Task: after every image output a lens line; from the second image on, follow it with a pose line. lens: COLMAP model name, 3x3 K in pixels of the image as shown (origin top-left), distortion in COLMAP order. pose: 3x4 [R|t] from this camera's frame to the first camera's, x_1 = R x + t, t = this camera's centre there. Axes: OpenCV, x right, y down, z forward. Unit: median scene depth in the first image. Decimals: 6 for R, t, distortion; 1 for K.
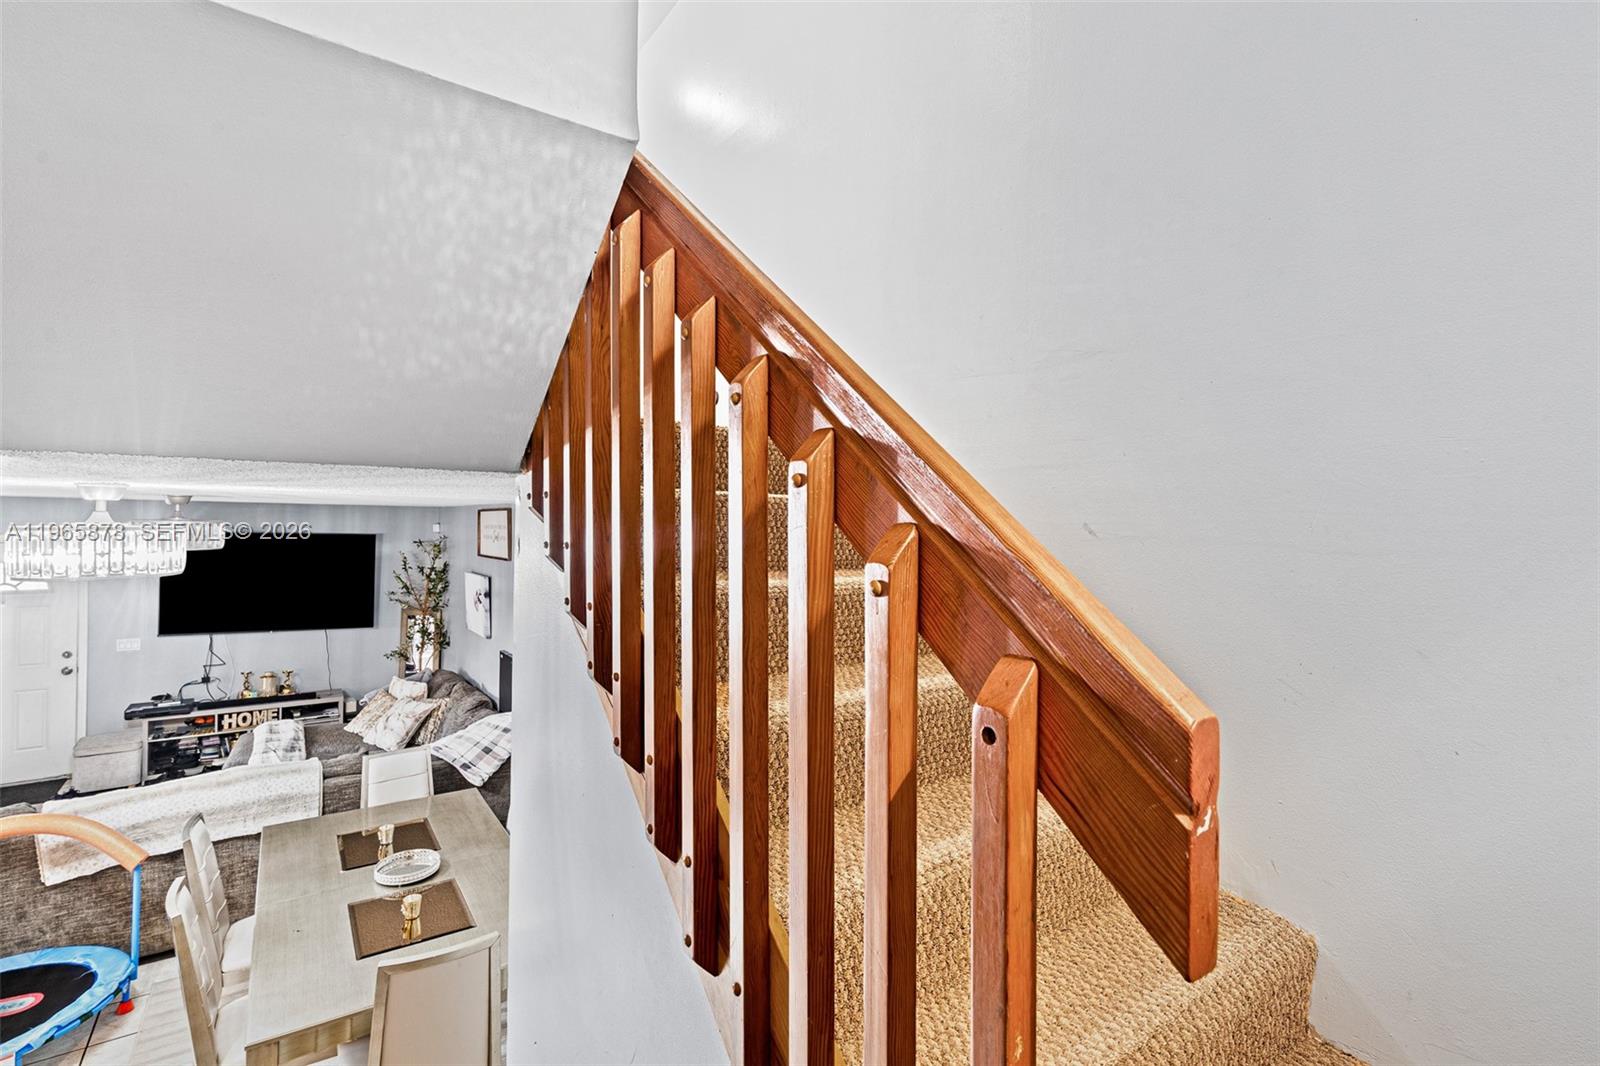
lens RADIAL K [[726.5, 0, 796.9], [0, 726.5, 529.8], [0, 0, 1]] dist [-0.001288, 0.000197]
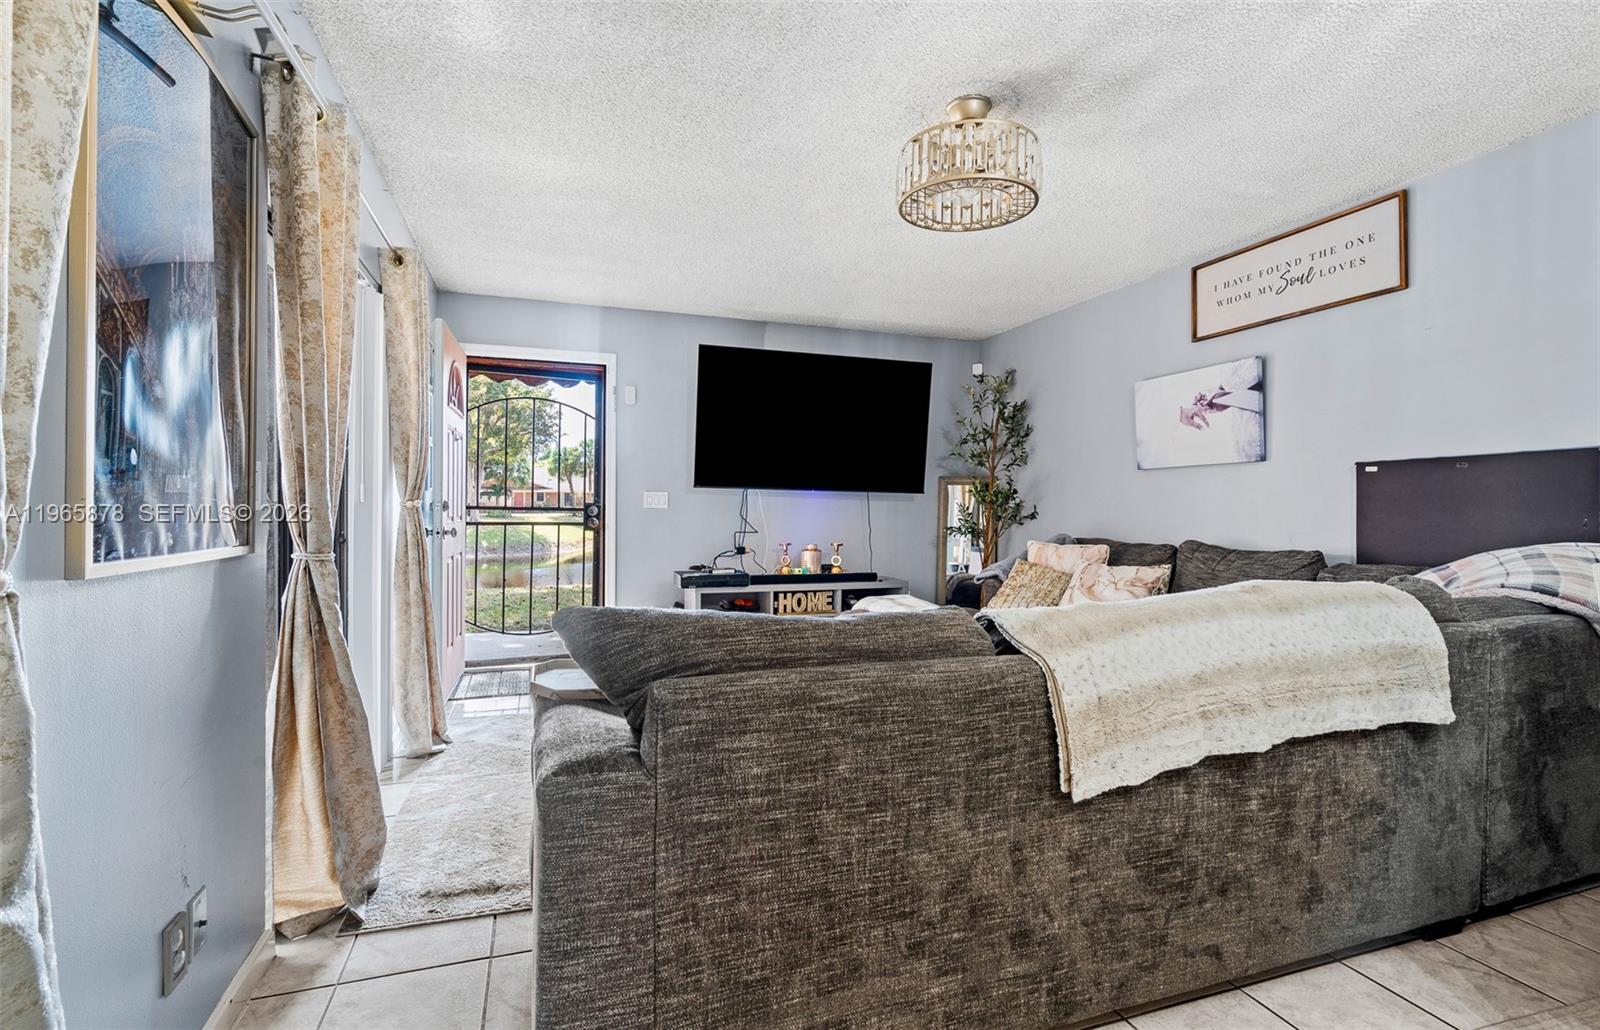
lens RADIAL K [[717.3, 0, 801.9], [0, 717.3, 508.5], [0, 0, 1]] dist [-0.001608, 0.001298]
pose [[0.967456, -0.004848, -0.252992, -0.580429], [0.001556, 0.999912, -0.013210, 0.178064], [0.253034, 0.012387, 0.967378, 0.306430]]
